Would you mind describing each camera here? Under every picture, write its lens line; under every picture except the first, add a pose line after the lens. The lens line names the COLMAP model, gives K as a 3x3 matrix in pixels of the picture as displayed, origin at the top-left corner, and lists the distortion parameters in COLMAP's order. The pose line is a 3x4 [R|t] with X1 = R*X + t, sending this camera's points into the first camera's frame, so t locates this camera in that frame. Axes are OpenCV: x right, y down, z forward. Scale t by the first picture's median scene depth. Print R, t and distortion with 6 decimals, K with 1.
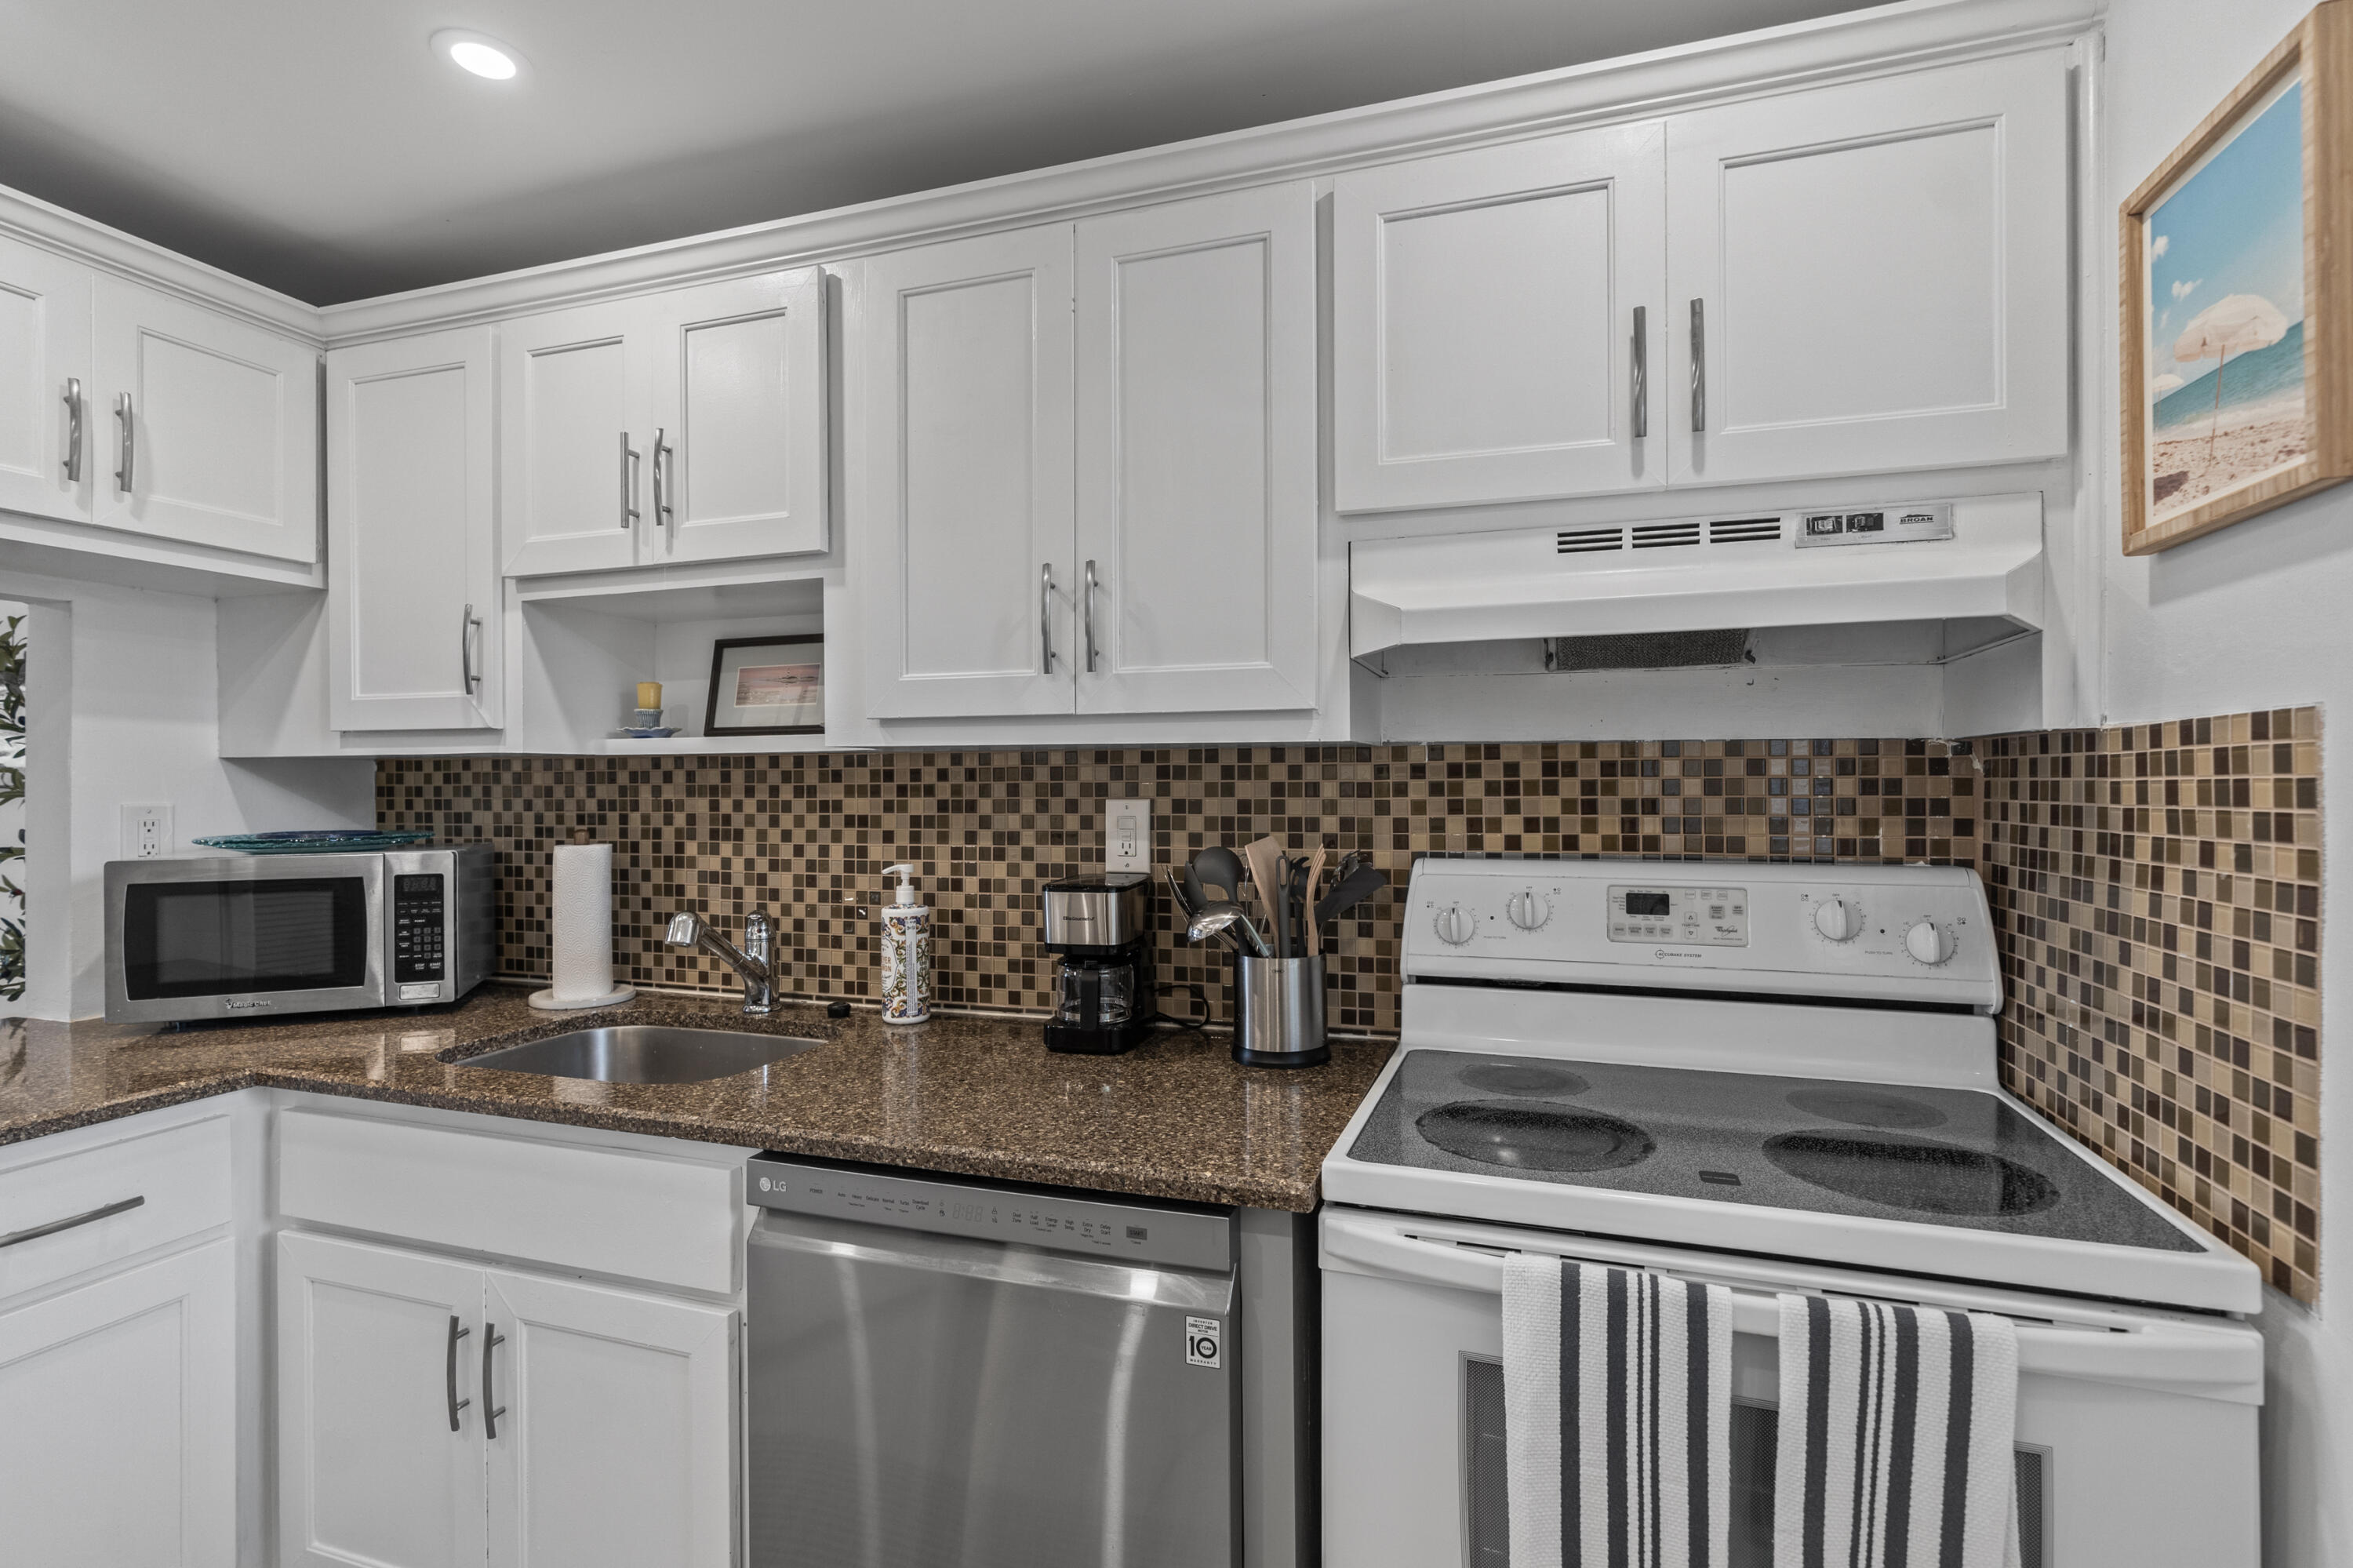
lens RADIAL K [[1084.9, 0, 1187.6], [0, 1084.9, 779.3], [0, 0, 1]] dist [-0.002164, 0.001049]
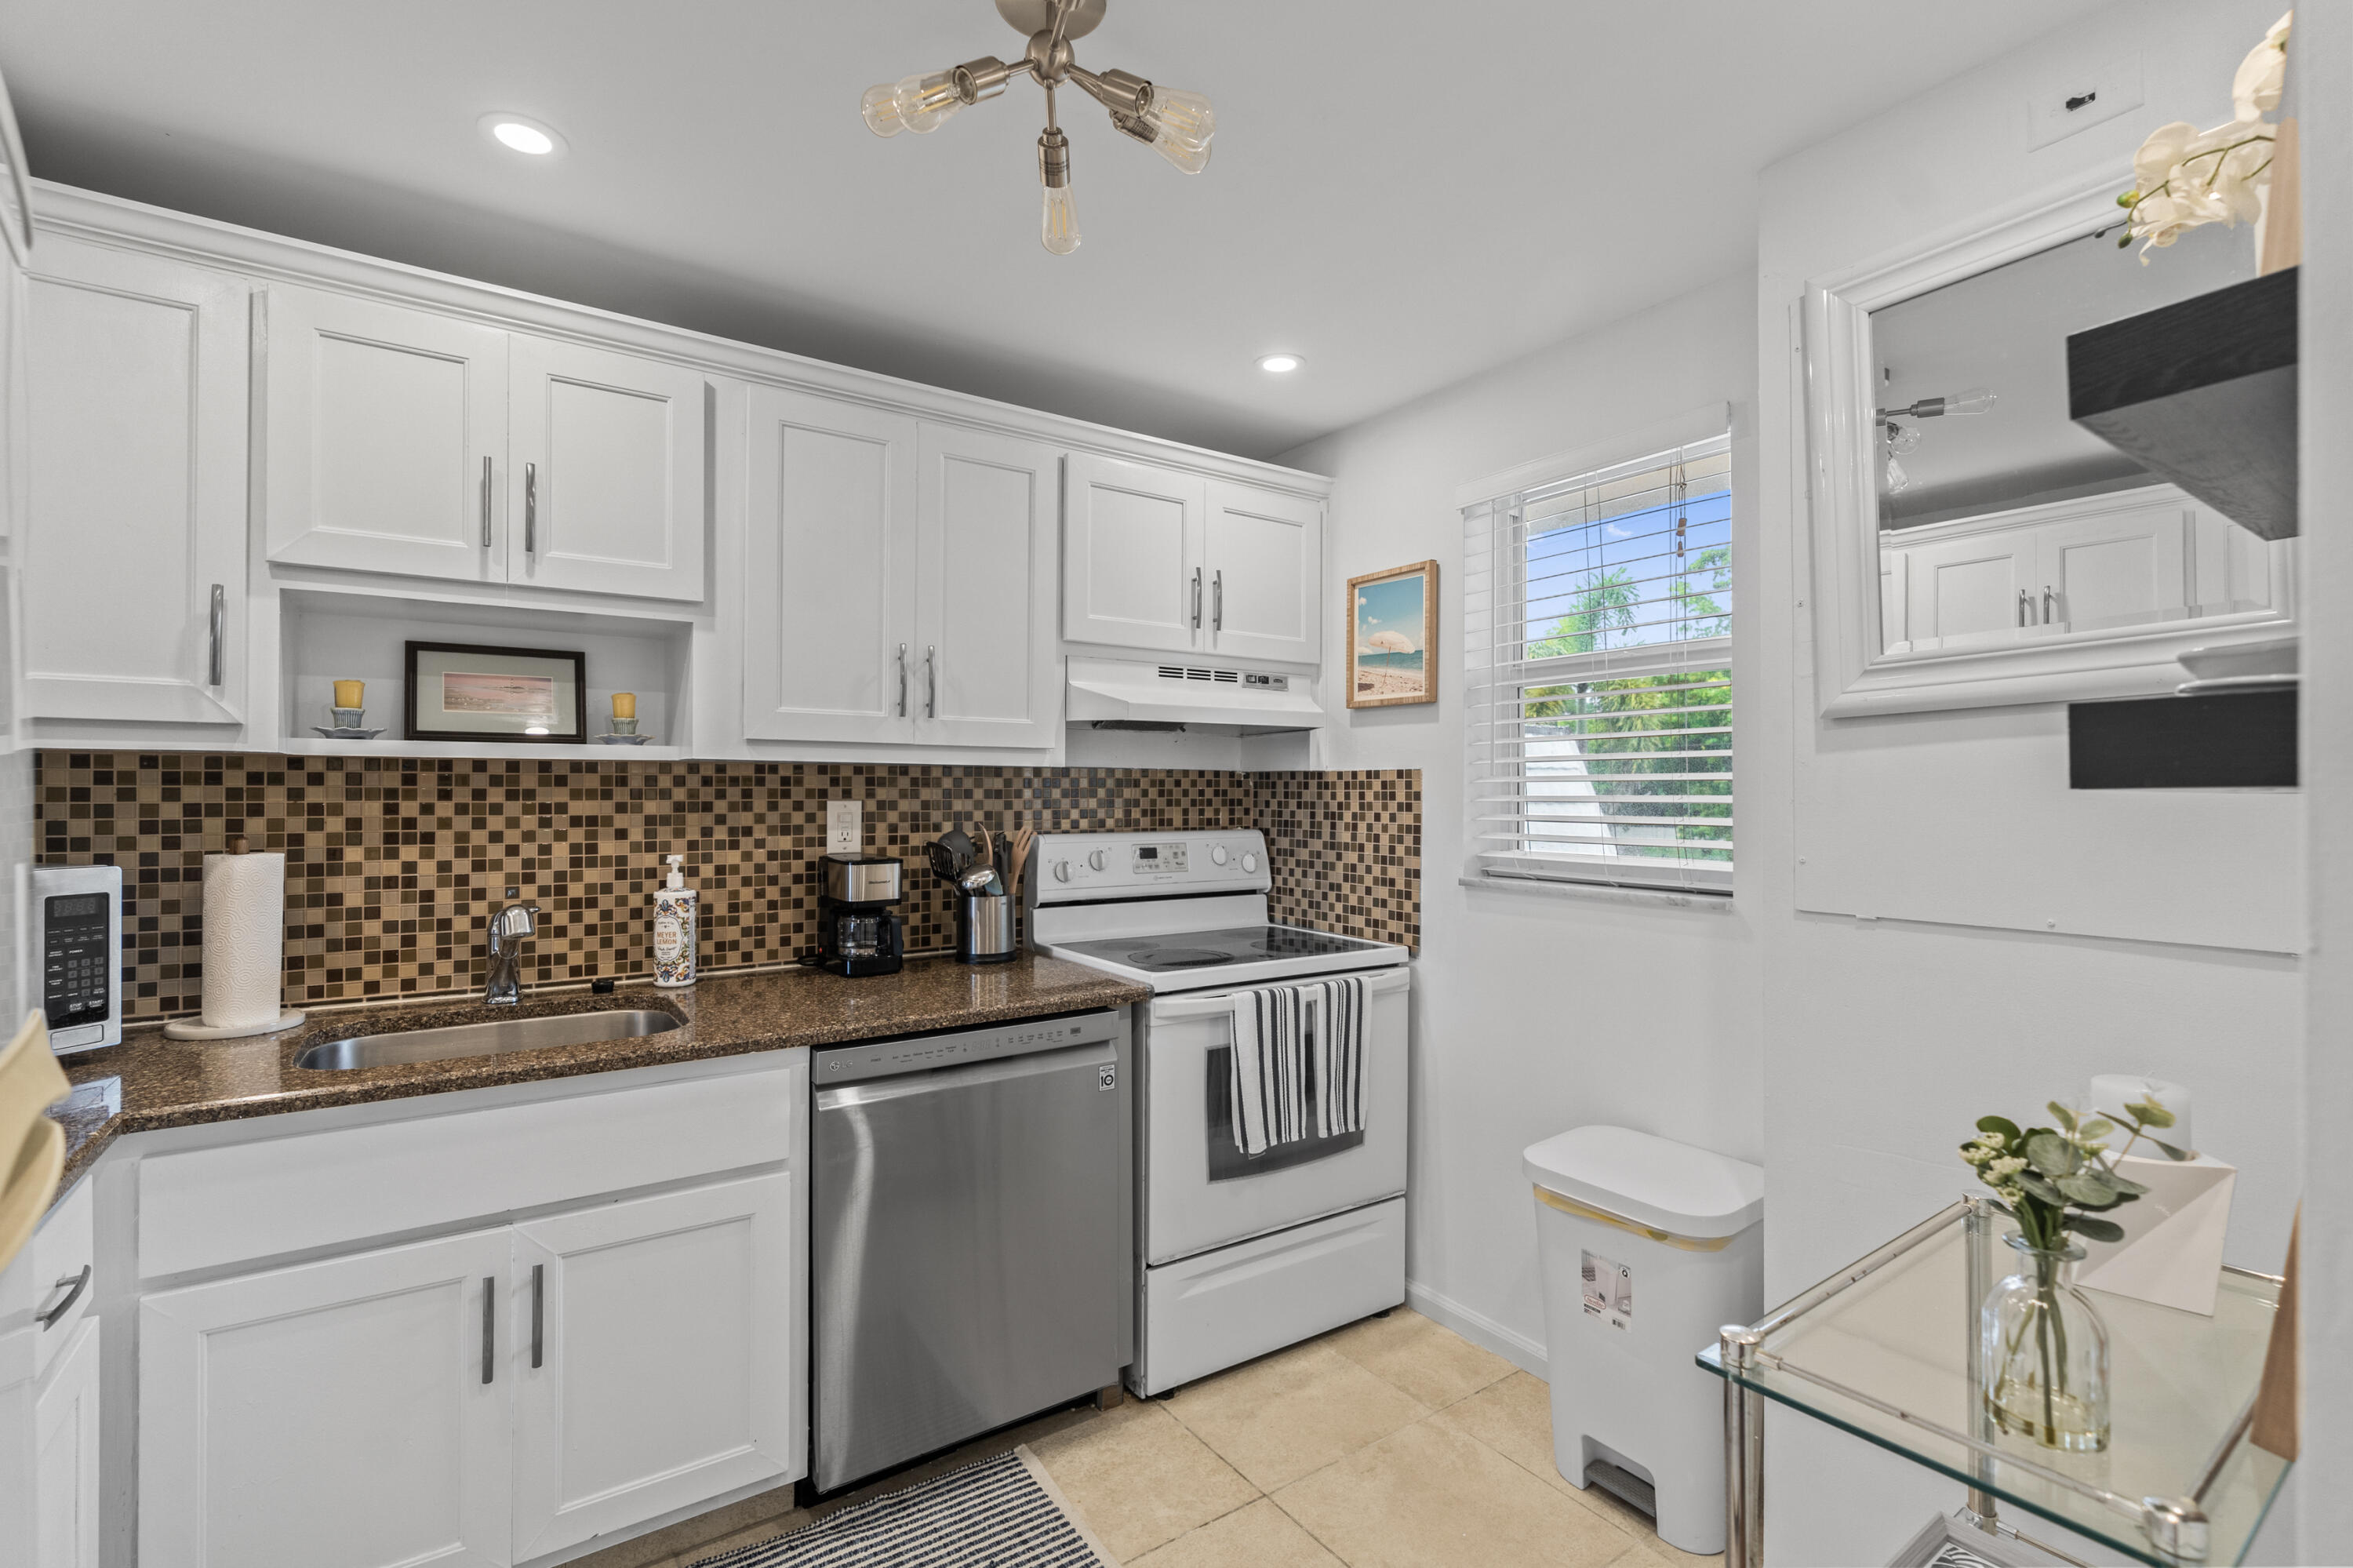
lens RADIAL K [[1084.9, 0, 1122.2], [0, 1084.9, 775.0], [0, 0, 1]] dist [-0.002164, 0.001049]
pose [[0.623301, 0.015379, 0.781831, -1.059183], [-0.009436, 0.999882, -0.012145, -0.001108], [-0.781925, 0.000192, 0.623372, -0.165824]]
